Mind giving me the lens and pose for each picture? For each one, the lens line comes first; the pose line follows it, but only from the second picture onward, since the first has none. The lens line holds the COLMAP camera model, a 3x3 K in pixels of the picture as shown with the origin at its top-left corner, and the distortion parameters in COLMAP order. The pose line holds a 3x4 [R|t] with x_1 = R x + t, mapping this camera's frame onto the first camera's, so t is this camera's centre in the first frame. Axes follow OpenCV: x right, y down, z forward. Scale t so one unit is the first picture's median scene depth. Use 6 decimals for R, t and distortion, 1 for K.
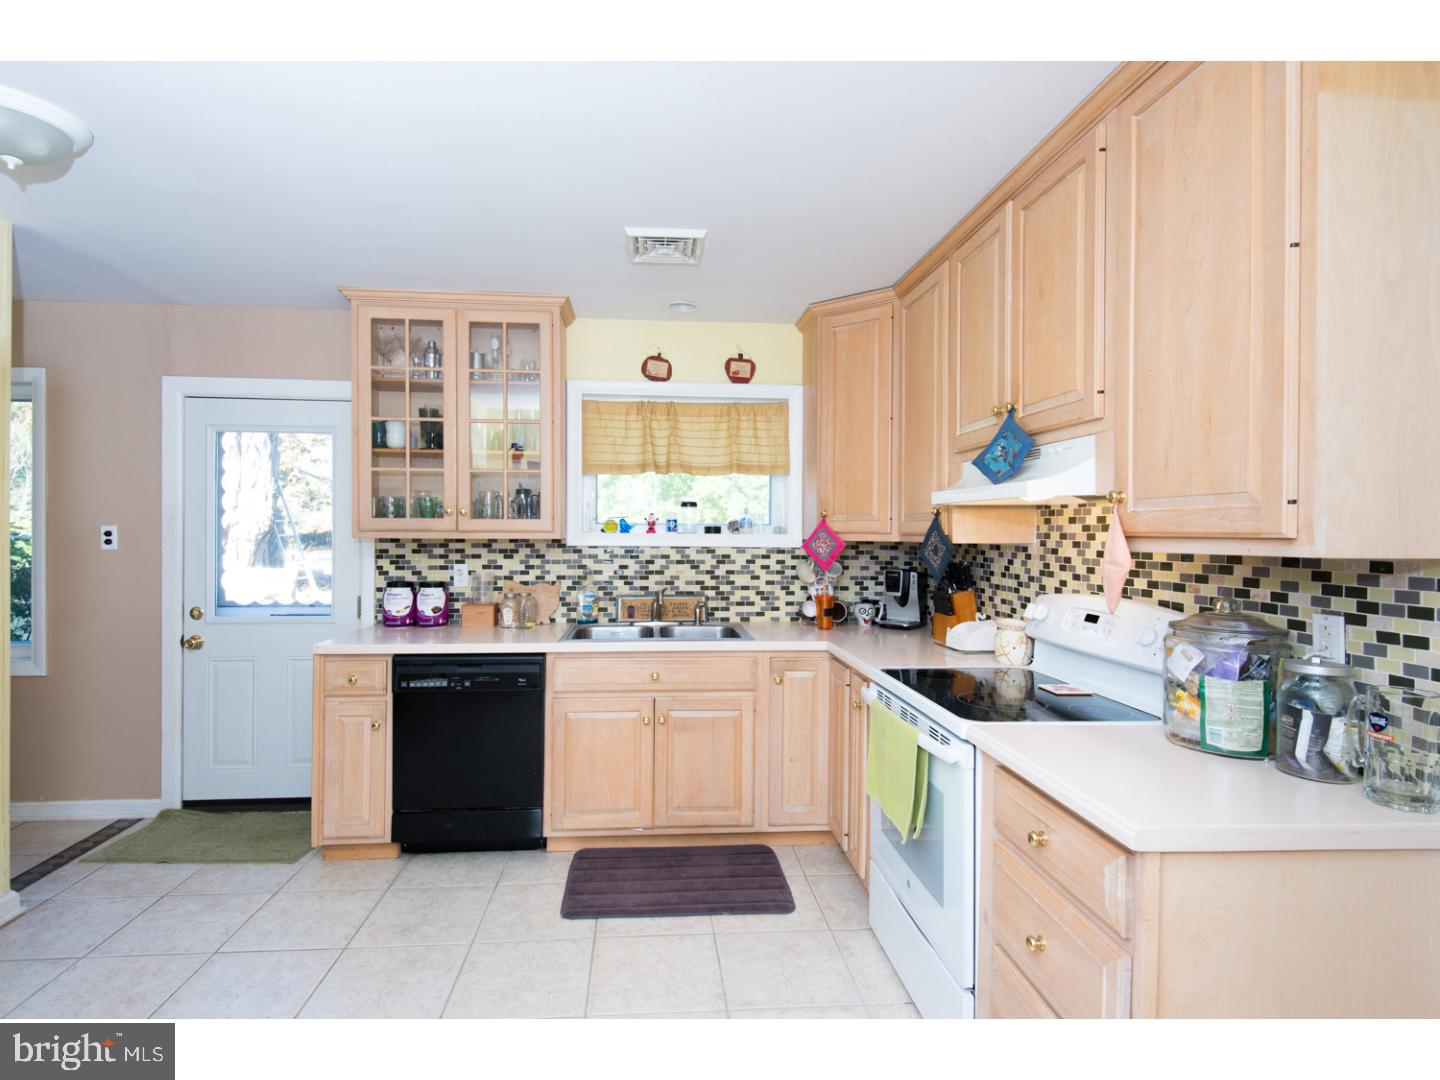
lens RADIAL K [[755.1, 0, 700.9], [0, 755.1, 533.8], [0, 0, 1]] dist [0.079877, 0.000124]
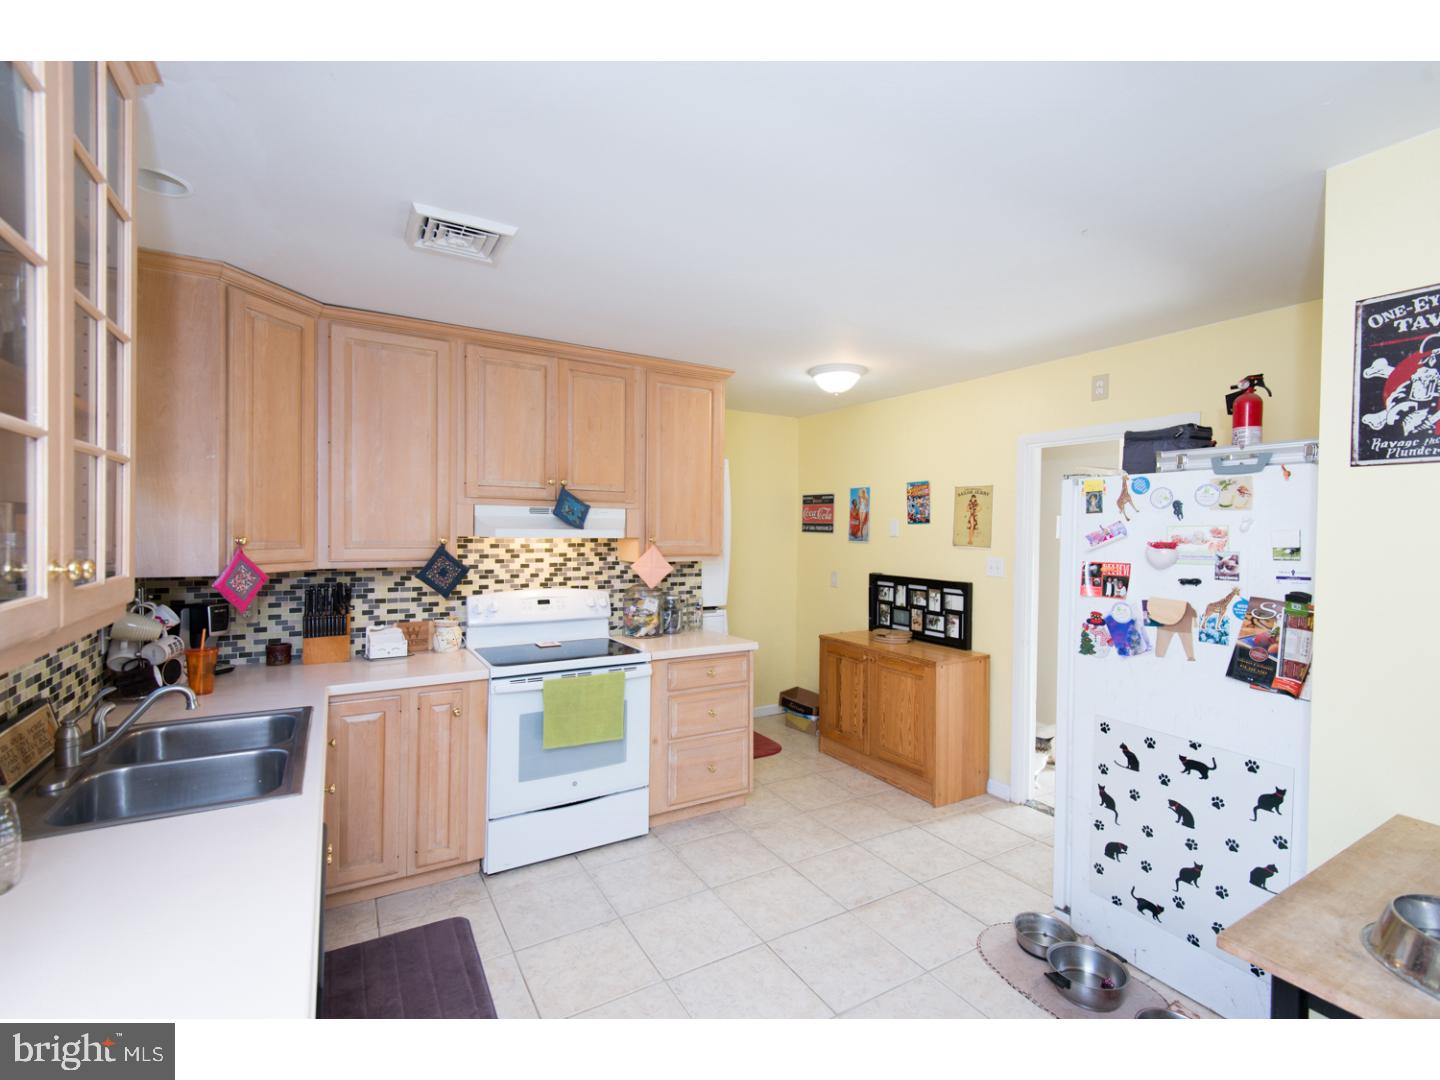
lens RADIAL K [[664.1, 0, 720.0], [0, 664.1, 540.0], [0, 0, 1]] dist [0.057907, -0.000007]
pose [[-0.438049, -0.027328, 0.898536, -0.646446], [-0.008957, 0.999621, 0.026036, -0.047327], [-0.898907, 0.003357, -0.438127, 0.806004]]
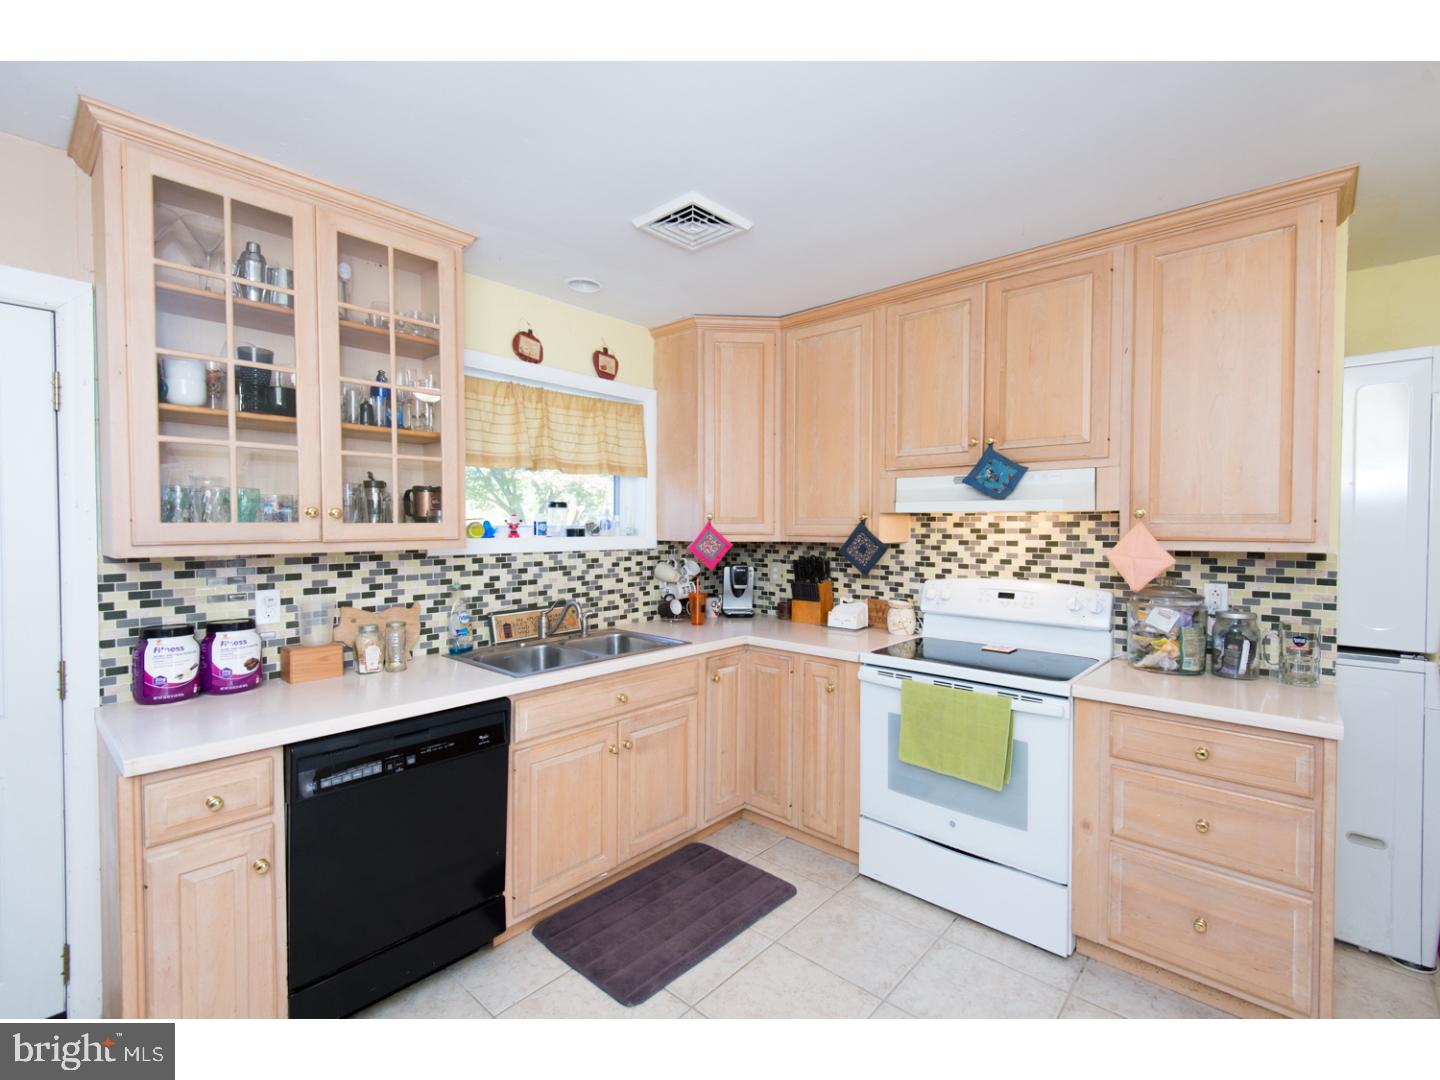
lens RADIAL K [[652.1, 0, 720.0], [0, 652.1, 540.0], [0, 0, 1]] dist [0.033504, -0.000577]
pose [[0.719762, -0.023099, 0.693836, -0.430884], [0.006442, 0.999625, 0.026597, -0.016618], [-0.694191, -0.014674, 0.719641, 0.309149]]
